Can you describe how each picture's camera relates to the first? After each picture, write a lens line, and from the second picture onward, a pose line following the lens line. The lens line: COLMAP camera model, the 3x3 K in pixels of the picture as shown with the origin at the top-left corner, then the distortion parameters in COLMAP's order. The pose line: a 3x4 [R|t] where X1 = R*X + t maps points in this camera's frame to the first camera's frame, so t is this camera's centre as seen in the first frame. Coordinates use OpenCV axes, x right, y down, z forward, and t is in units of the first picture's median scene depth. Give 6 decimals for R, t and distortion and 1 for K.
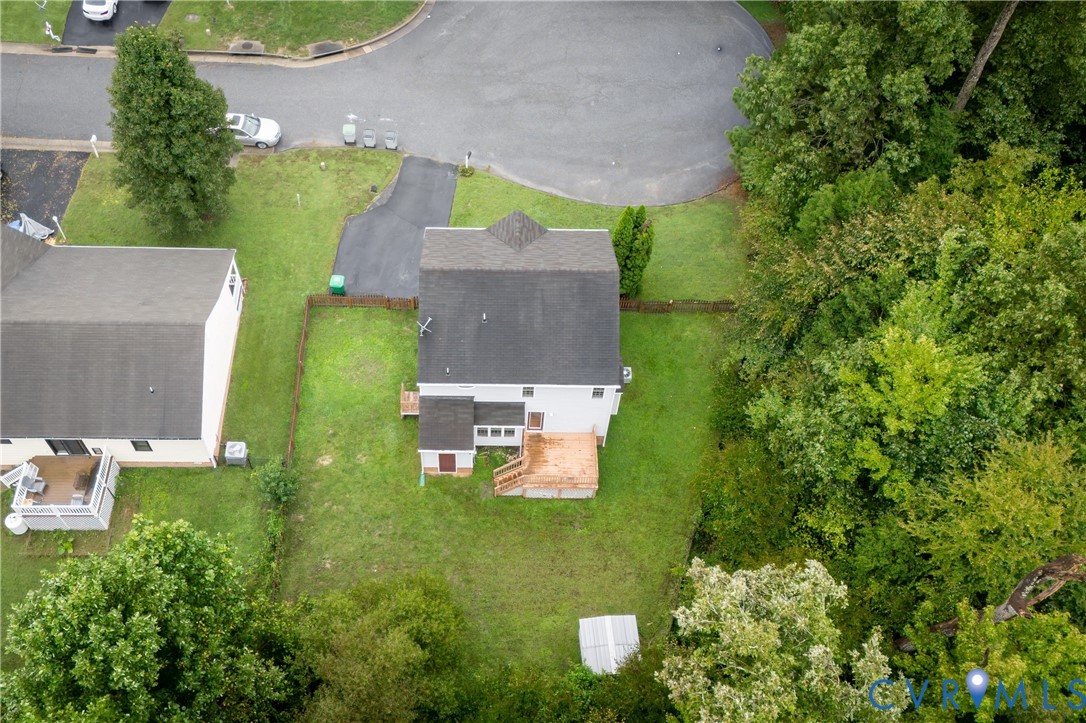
lens RADIAL K [[886.7, 0, 542.9], [0, 886.7, 357.1], [0, 0, 1]] dist [0.009249, 0.000494]
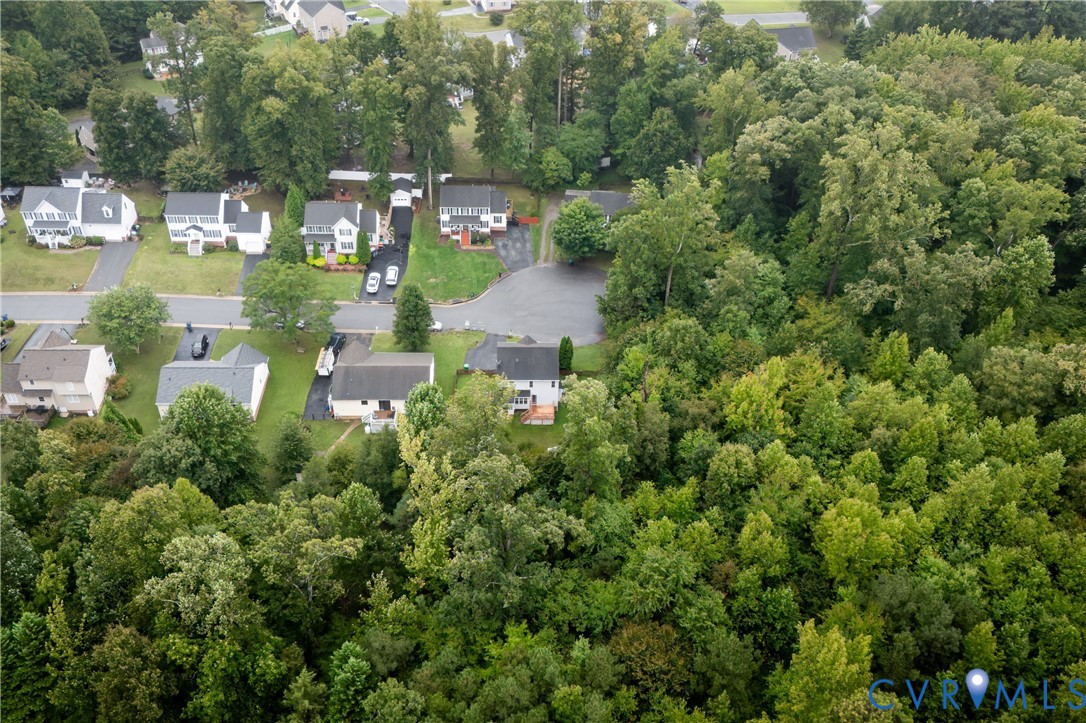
lens RADIAL K [[886.7, 0, 543.3], [0, 886.7, 362.1], [0, 0, 1]] dist [0.009249, 0.000494]
pose [[0.999571, -0.020607, -0.020813, 0.089798], [0.012016, 0.936591, -0.350219, 1.024340], [0.026710, 0.349819, 0.936436, -1.905882]]
